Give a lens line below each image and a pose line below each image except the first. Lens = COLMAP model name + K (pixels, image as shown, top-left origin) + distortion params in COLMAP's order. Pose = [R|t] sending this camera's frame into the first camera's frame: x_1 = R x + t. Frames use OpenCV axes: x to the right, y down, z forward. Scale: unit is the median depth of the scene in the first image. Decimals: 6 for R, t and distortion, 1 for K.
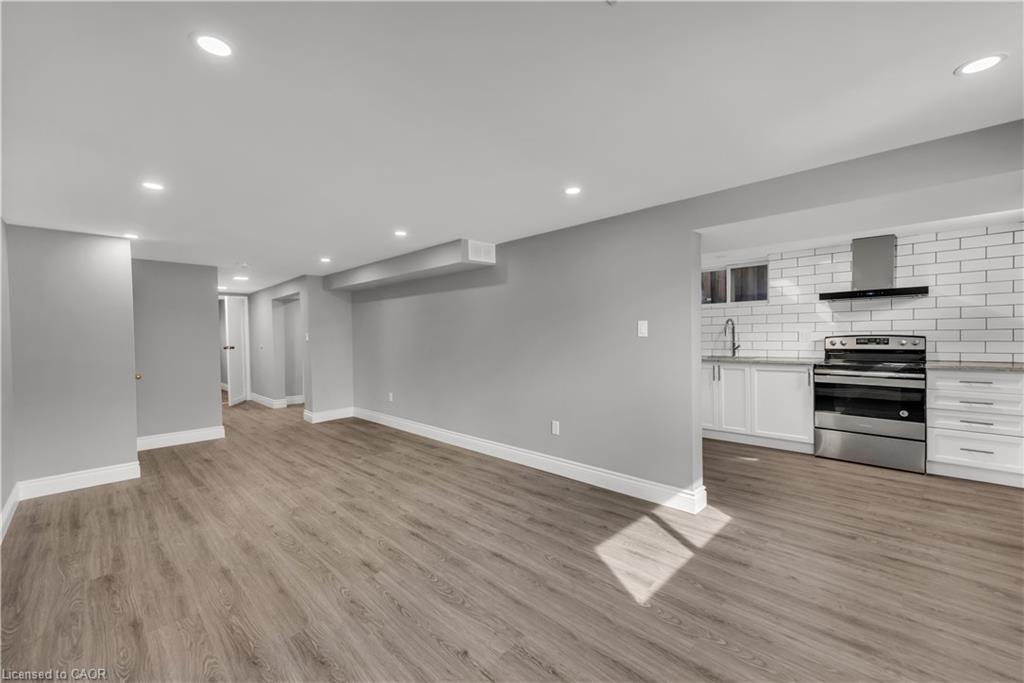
lens RADIAL K [[405.5, 0, 515.4], [0, 405.5, 341.4], [0, 0, 1]] dist [0.009524, -0.000635]
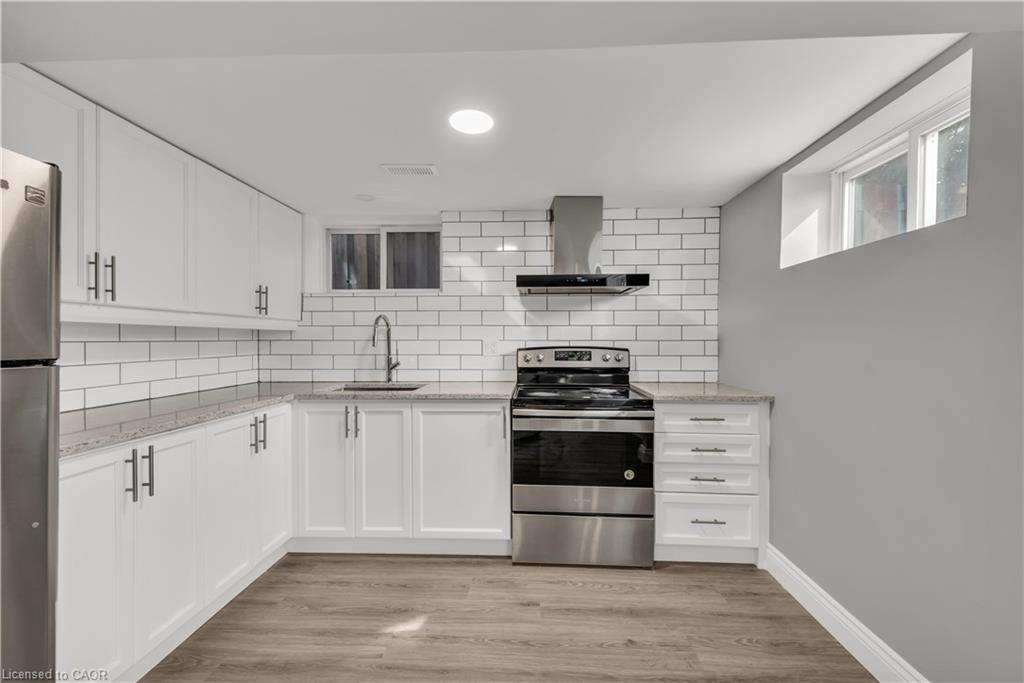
lens RADIAL K [[408.3, 0, 512.0], [0, 408.3, 341.5], [0, 0, 1]] dist [0.012063, -0.000074]
pose [[0.742266, 0.010190, 0.670028, 0.335764], [-0.000301, 0.999889, -0.014873, -0.013359], [-0.670105, 0.010838, 0.742187, 0.548968]]
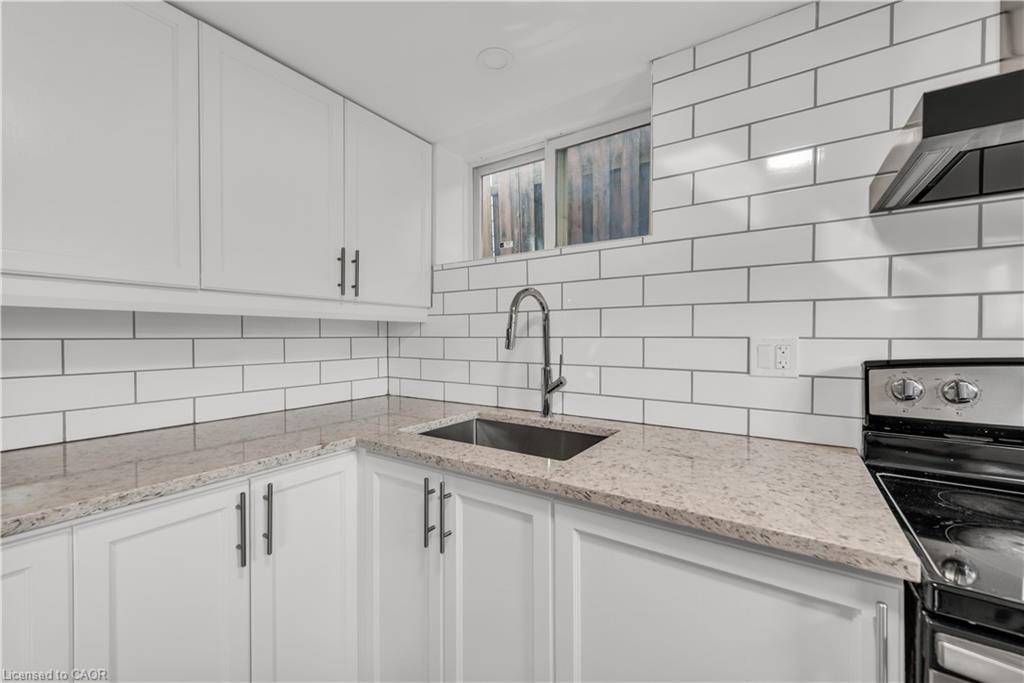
lens RADIAL K [[405.5, 0, 515.4], [0, 405.5, 341.4], [0, 0, 1]] dist [0.009524, -0.000635]
pose [[0.980204, 0.011550, 0.197654, 0.543194], [-0.010979, 0.999932, -0.003988, -0.020025], [-0.197687, 0.001739, 0.980264, 0.846591]]
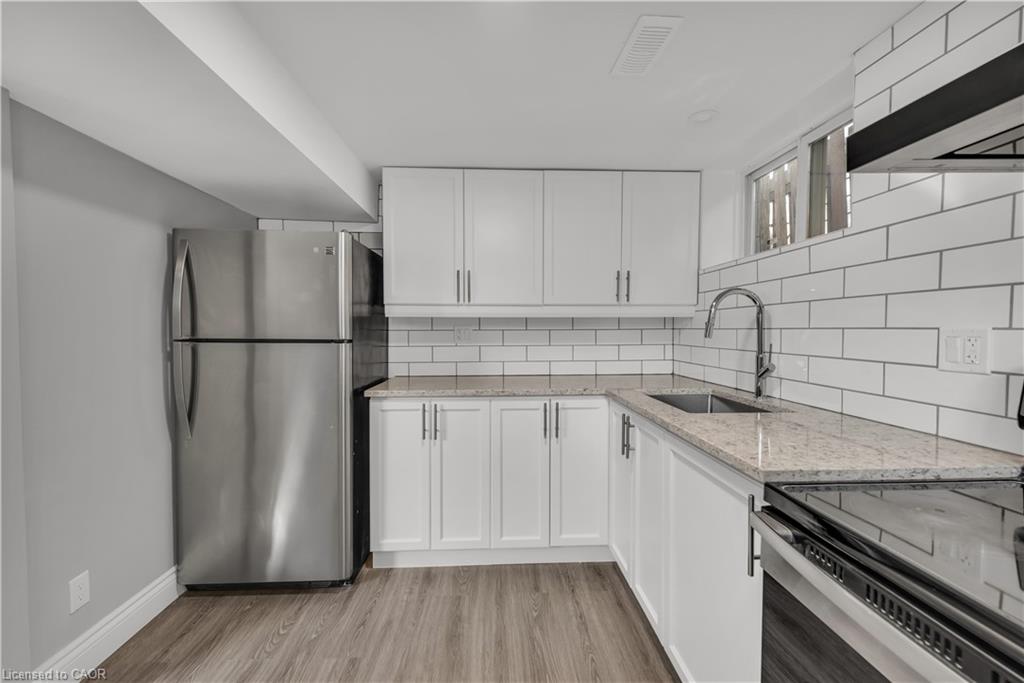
lens RADIAL K [[405.9, 0, 512.0], [0, 405.9, 341.5], [0, 0, 1]] dist [-0.018095, -0.000150]
pose [[0.744220, 0.030587, -0.667234, 0.728758], [-0.014676, 0.999459, 0.029447, -0.020729], [0.667774, -0.012122, 0.744266, 0.719954]]
